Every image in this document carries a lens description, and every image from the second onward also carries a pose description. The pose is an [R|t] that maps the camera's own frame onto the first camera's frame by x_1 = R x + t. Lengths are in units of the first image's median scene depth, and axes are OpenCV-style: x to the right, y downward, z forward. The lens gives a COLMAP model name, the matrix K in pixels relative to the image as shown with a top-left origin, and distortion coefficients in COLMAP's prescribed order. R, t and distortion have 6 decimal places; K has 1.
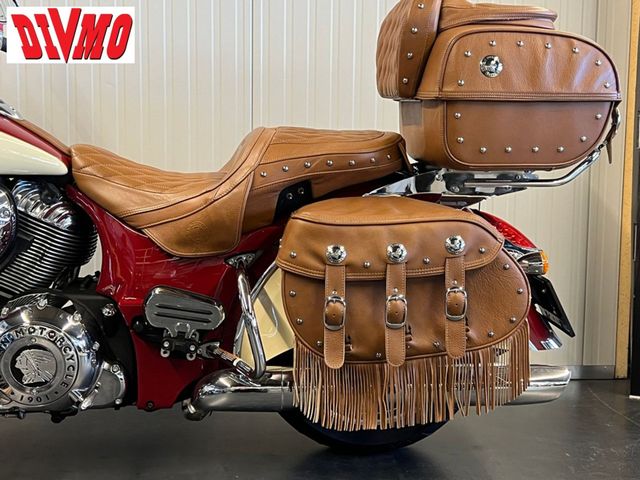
lens RADIAL K [[928.7, 0, 320.0], [0, 928.7, 240.0], [0, 0, 1]] dist [0.204457, -0.628787]
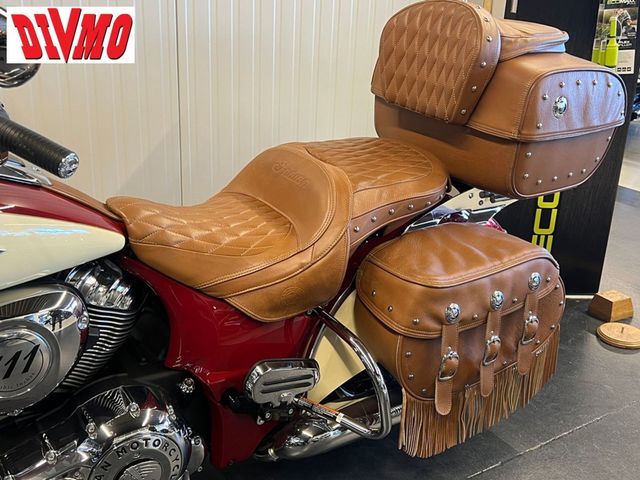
lens RADIAL K [[708.2, 0, 320.0], [0, 708.2, 240.0], [0, 0, 1]] dist [0.204478, -0.536156]
pose [[0.887328, -0.137678, 0.440106, -0.404819], [0.013853, 0.961919, 0.272984, -0.252767], [-0.460930, -0.236130, 0.855445, 0.388678]]
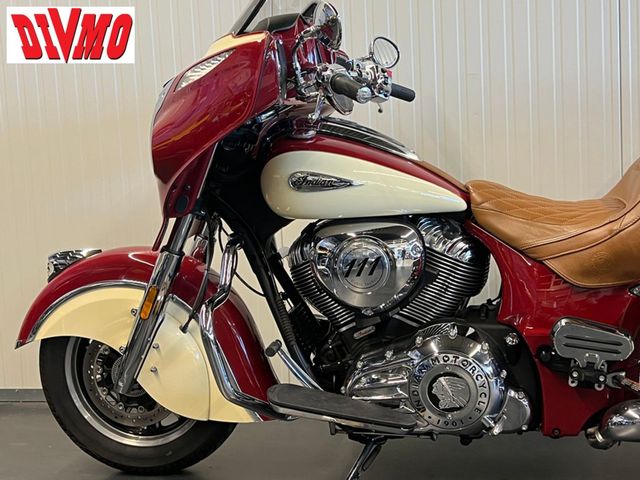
lens RADIAL K [[928.7, 0, 320.0], [0, 928.7, 240.0], [0, 0, 1]] dist [0.204457, -0.628787]
pose [[0.952502, -0.033056, -0.302732, -0.111807], [0.031829, 0.999453, -0.008988, -0.032996], [0.302863, -0.001074, 0.953033, -0.055093]]
